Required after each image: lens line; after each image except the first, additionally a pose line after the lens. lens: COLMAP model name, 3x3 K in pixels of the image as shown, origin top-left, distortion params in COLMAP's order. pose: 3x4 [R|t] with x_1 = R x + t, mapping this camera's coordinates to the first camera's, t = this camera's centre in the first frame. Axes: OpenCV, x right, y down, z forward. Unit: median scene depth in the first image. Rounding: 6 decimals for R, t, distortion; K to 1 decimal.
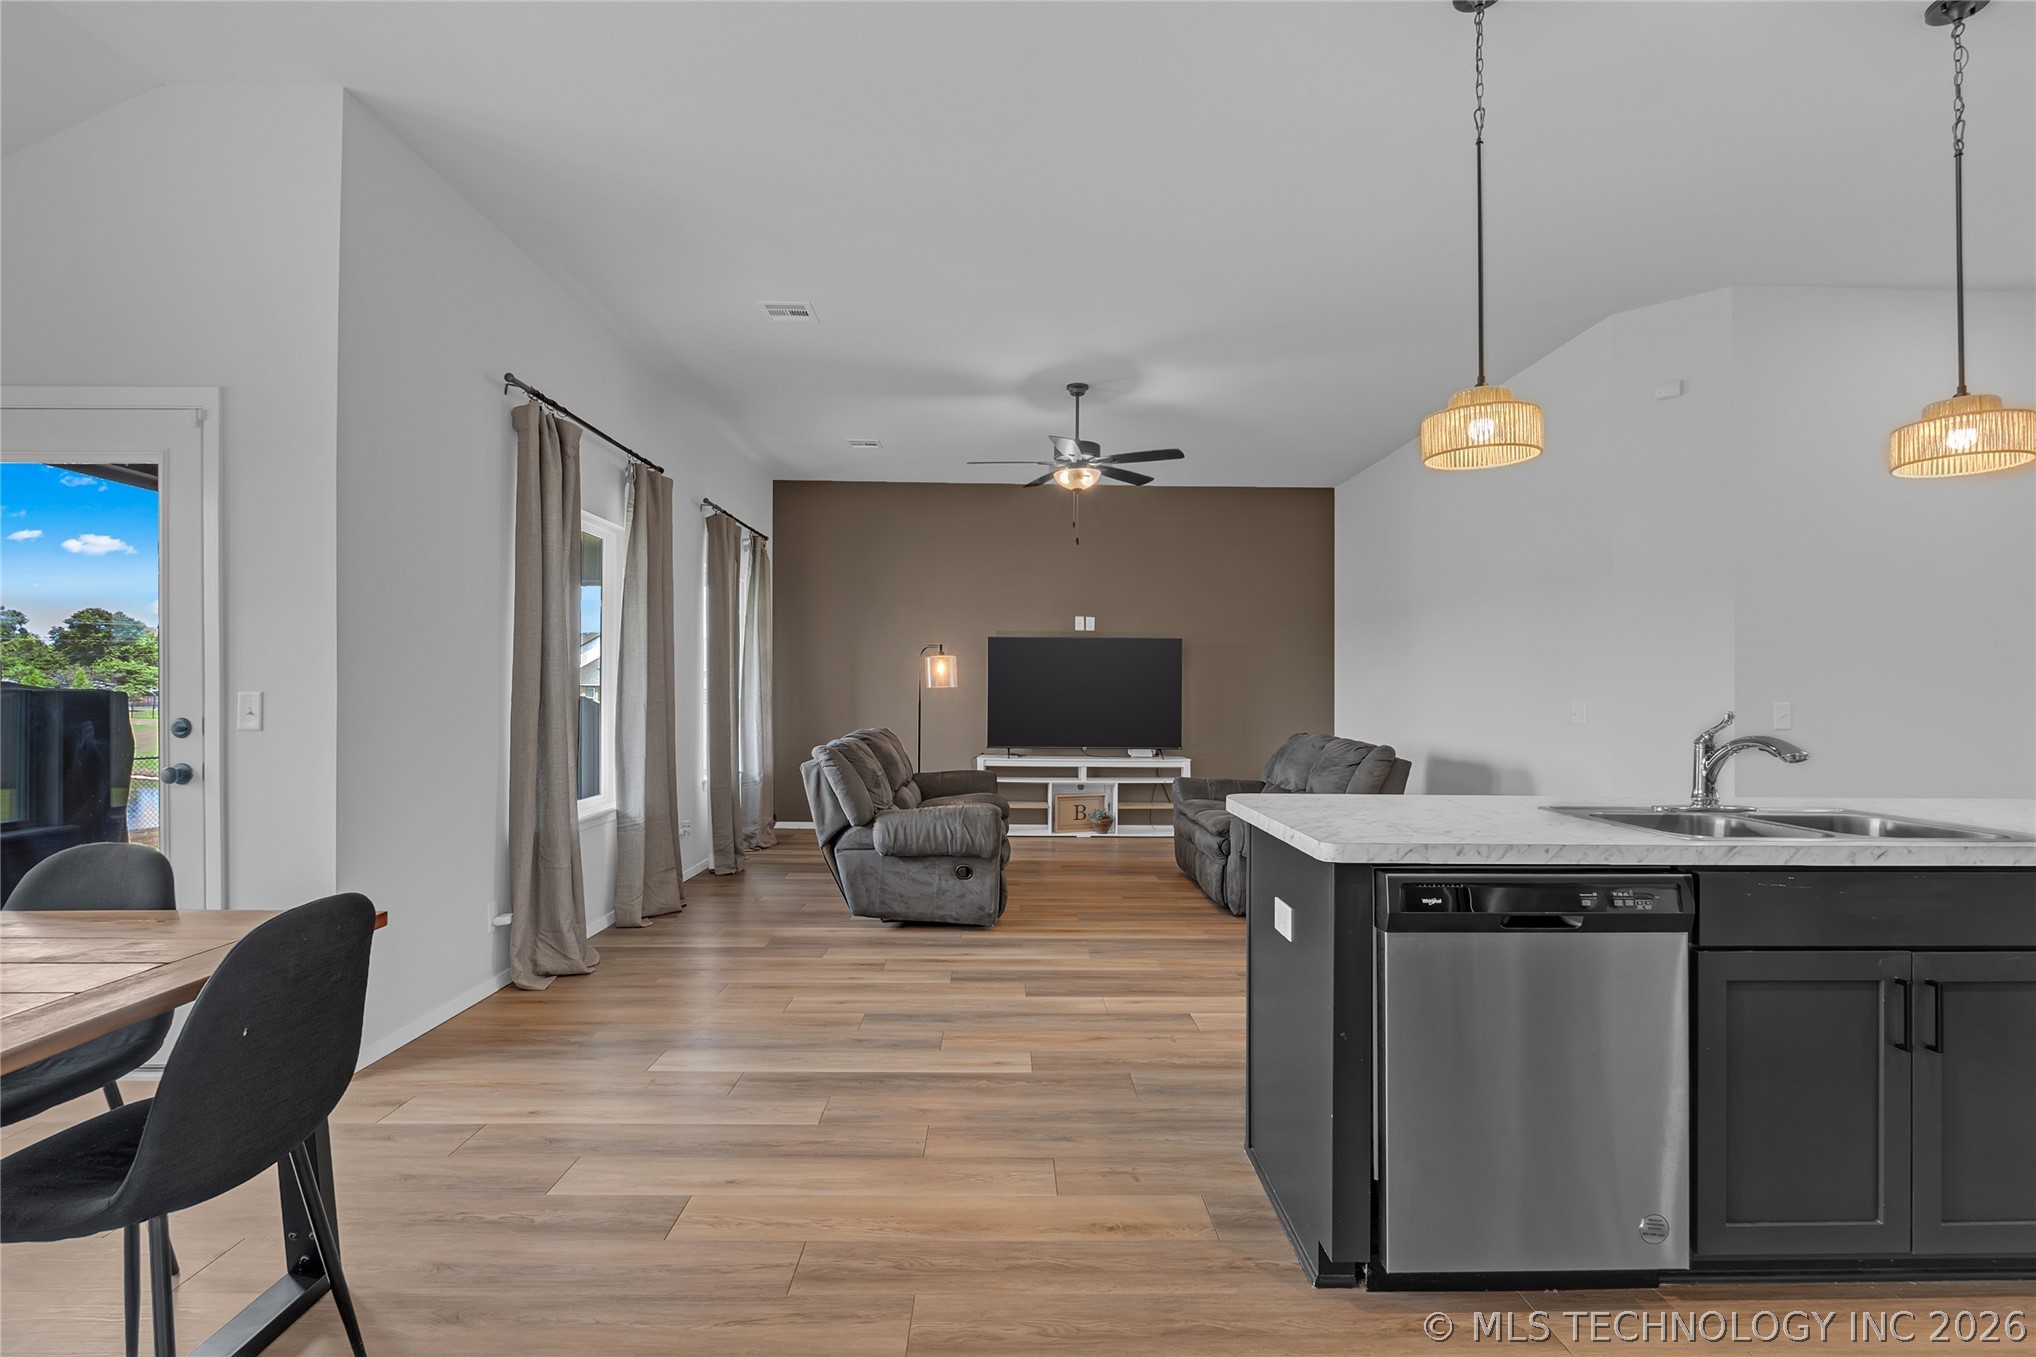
lens RADIAL K [[952.1, 0, 1017.0], [0, 952.1, 671.1], [0, 0, 1]] dist [-0.005445, -0.000897]
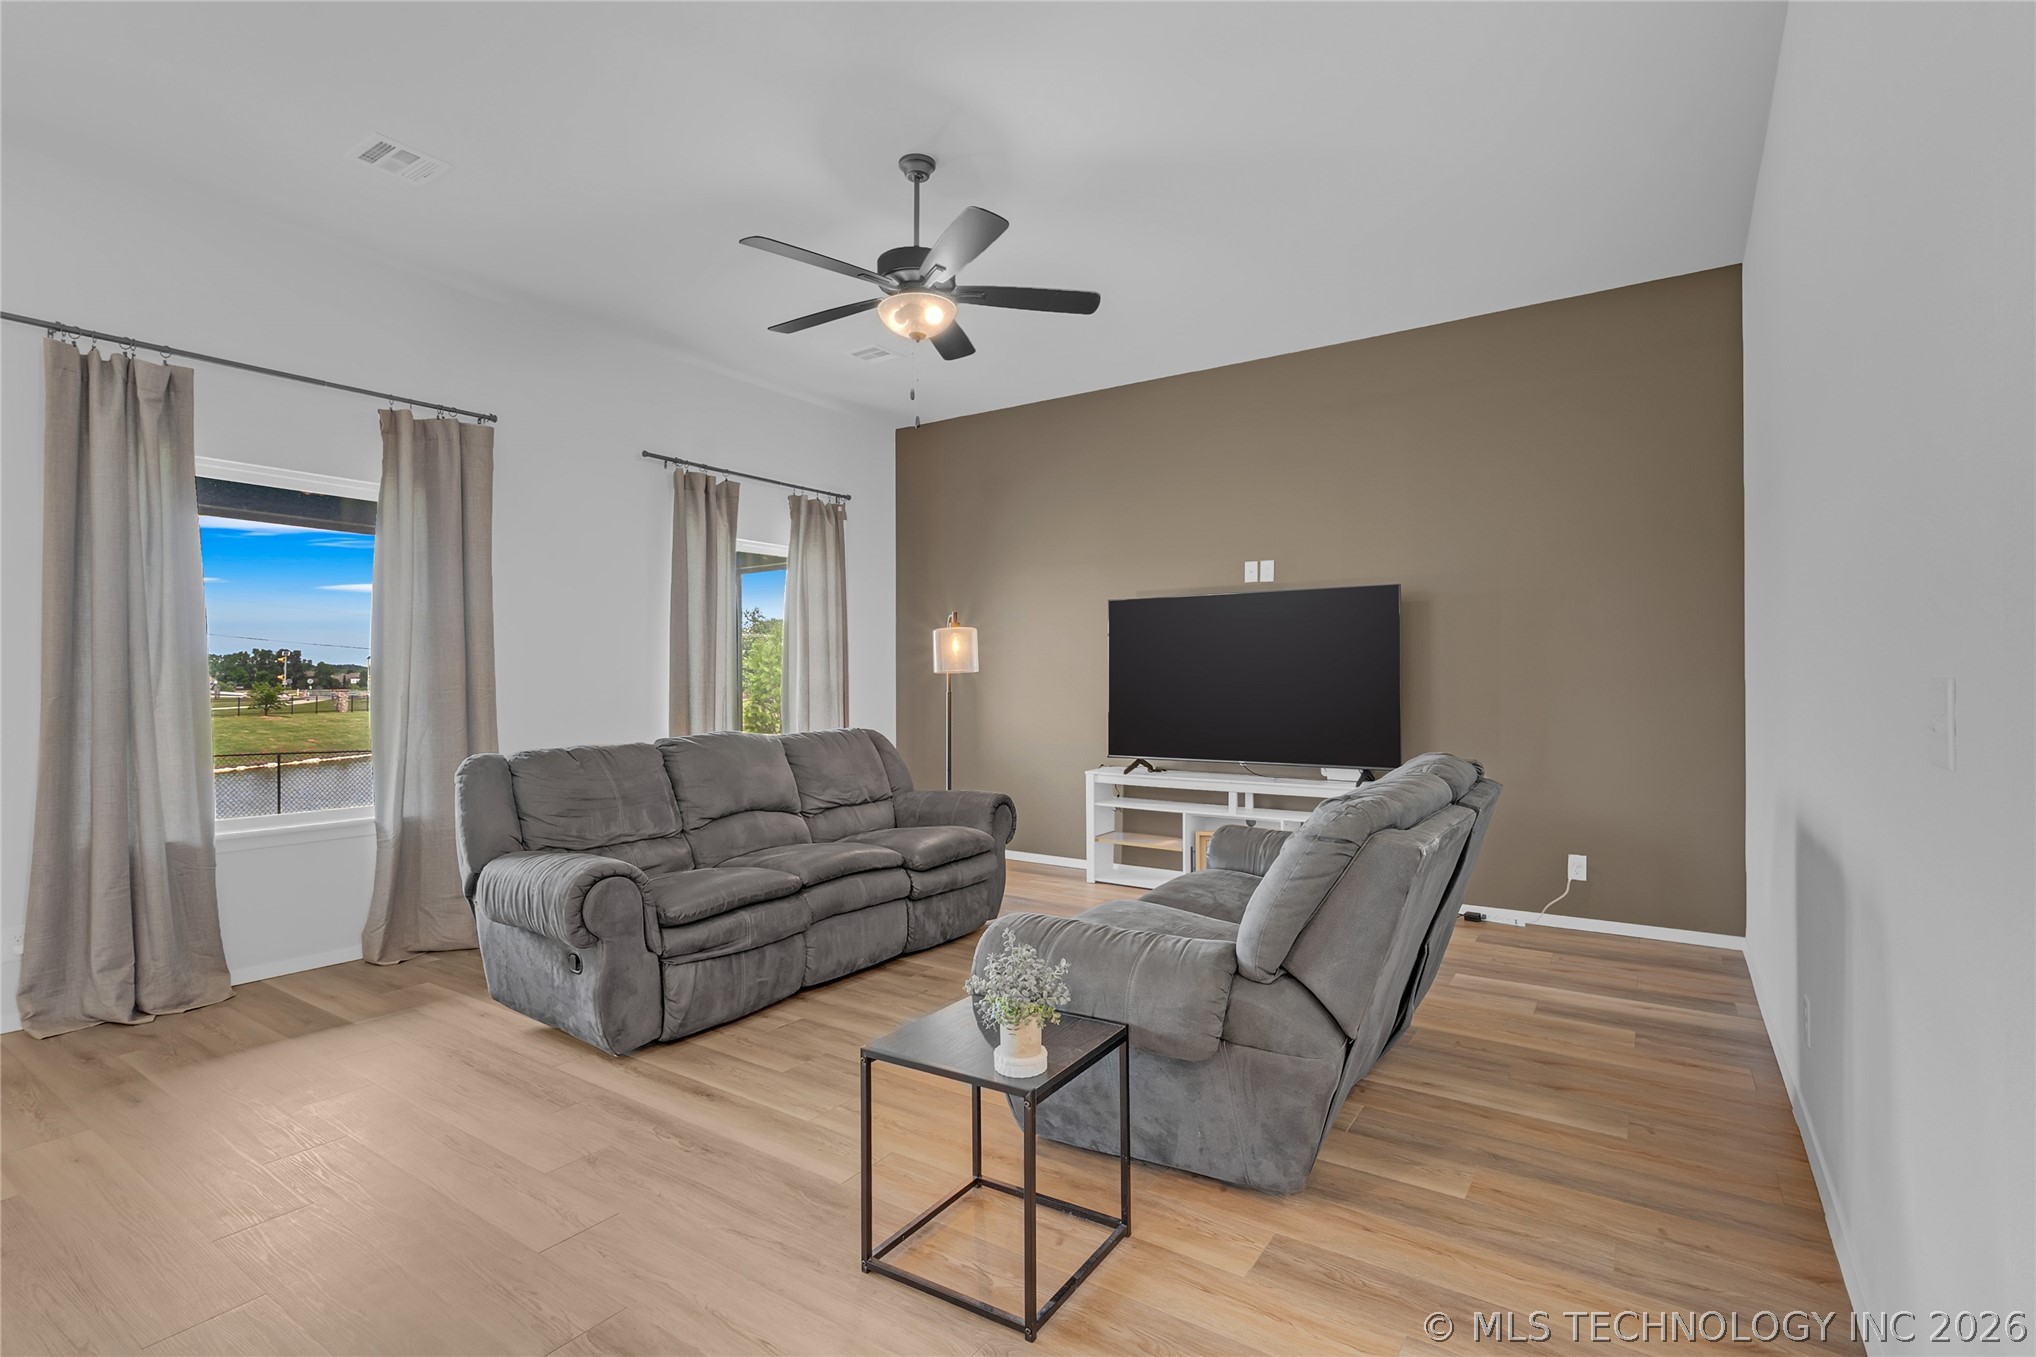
lens RADIAL K [[952.1, 0, 1019.2], [0, 952.1, 672.3], [0, 0, 1]] dist [-0.005445, -0.000897]
pose [[0.818987, -0.018707, -0.573507, 0.455686], [0.023459, 0.999724, 0.000890, 0.021958], [0.573333, -0.014183, 0.819200, 0.544773]]
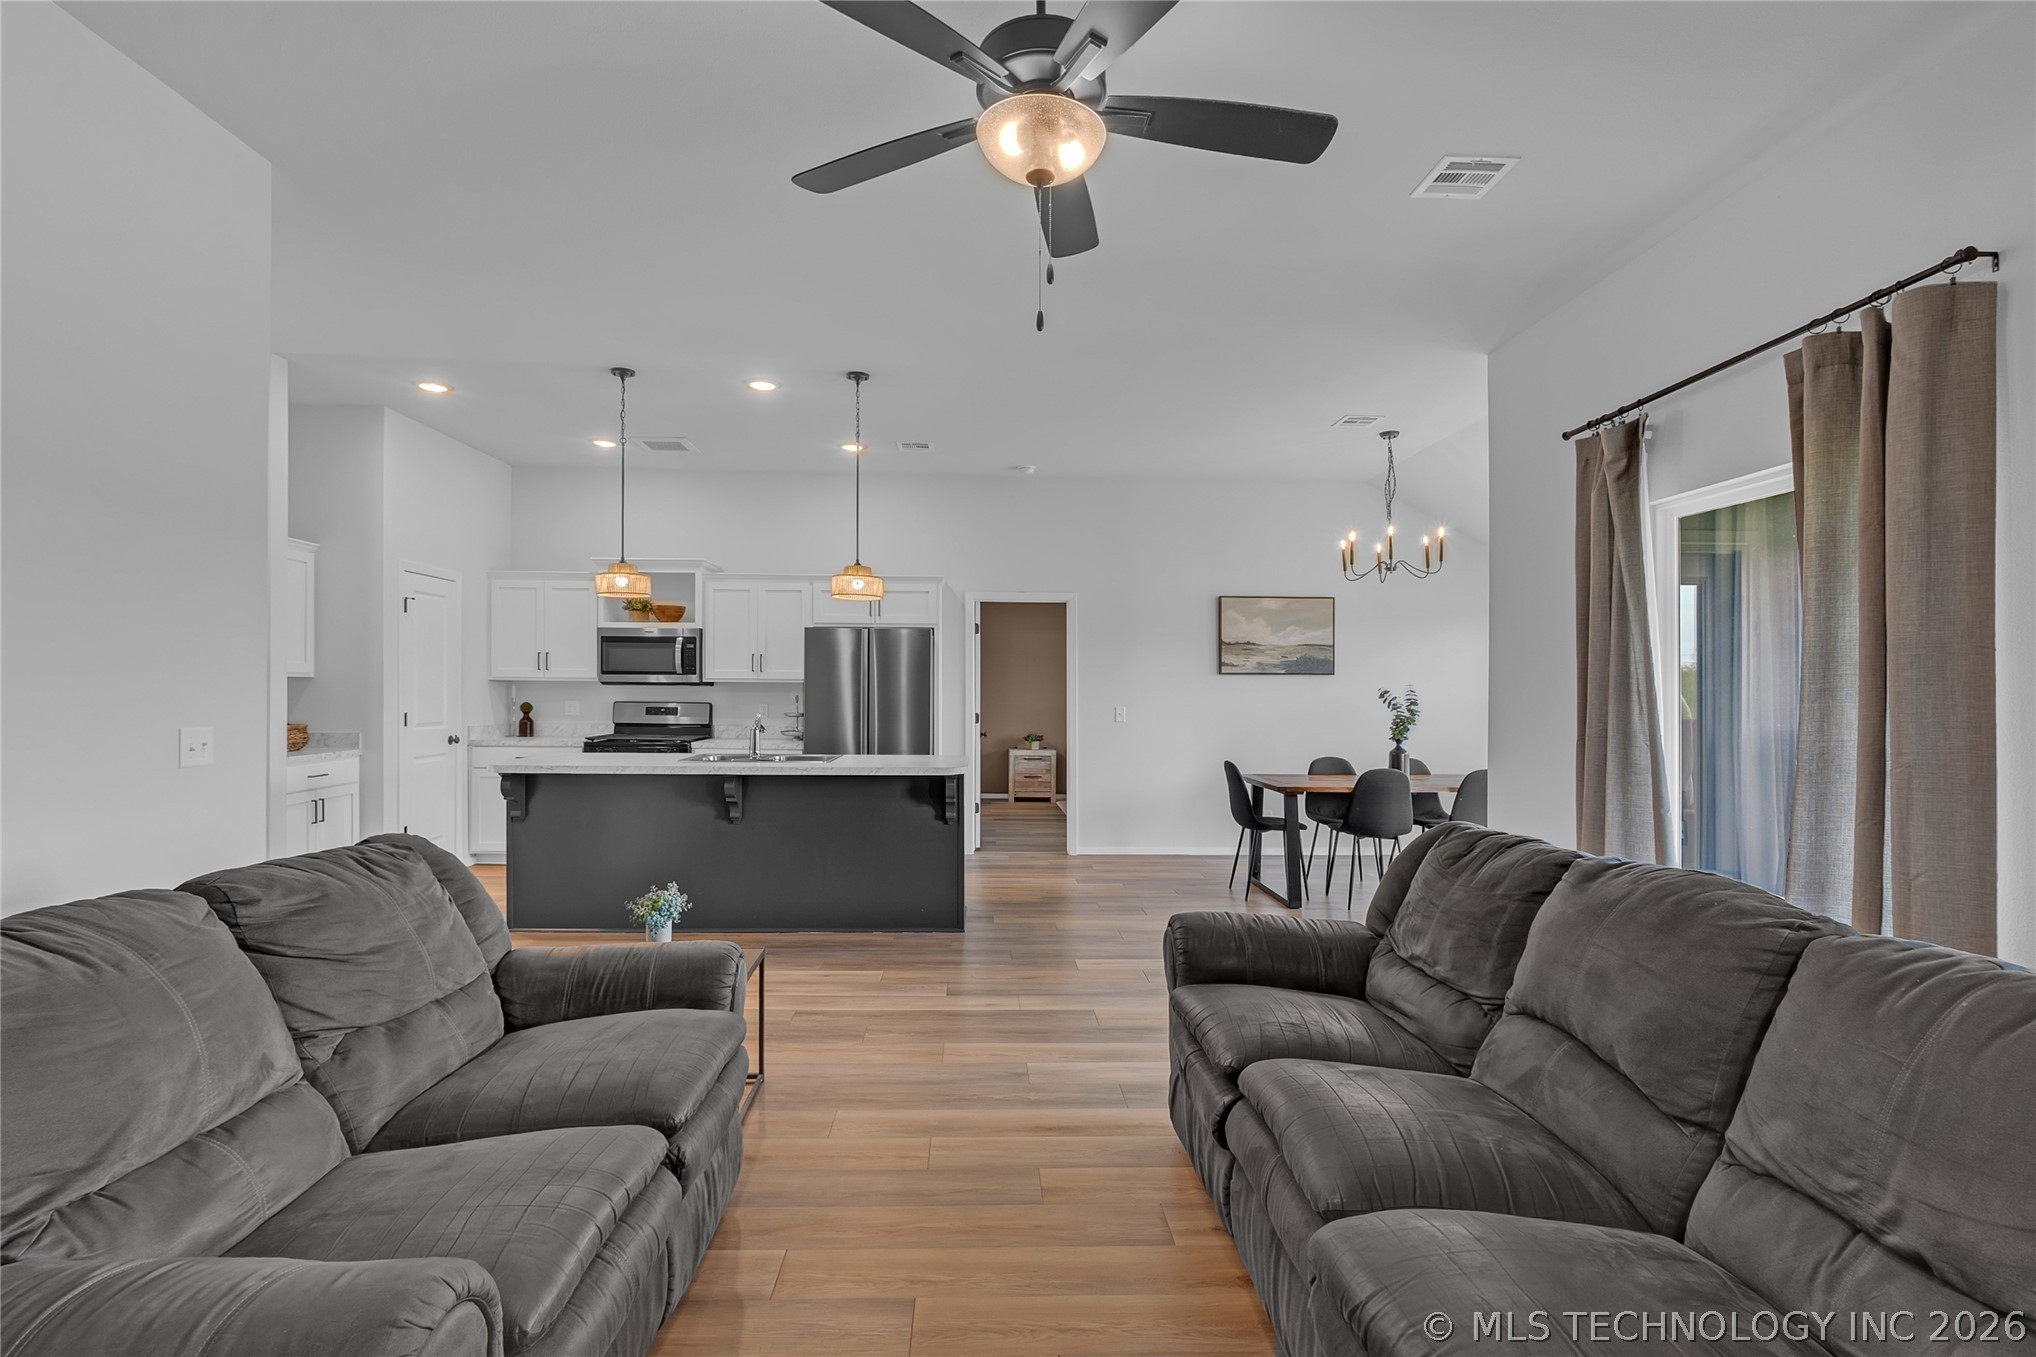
lens RADIAL K [[952.1, 0, 1007.2], [0, 952.1, 688.5], [0, 0, 1]] dist [-0.005445, -0.000897]
pose [[-0.999701, -0.017337, -0.017242, 0.081587], [-0.016926, 0.999575, -0.023720, 0.010339], [0.017646, -0.023421, -0.999570, 1.352070]]
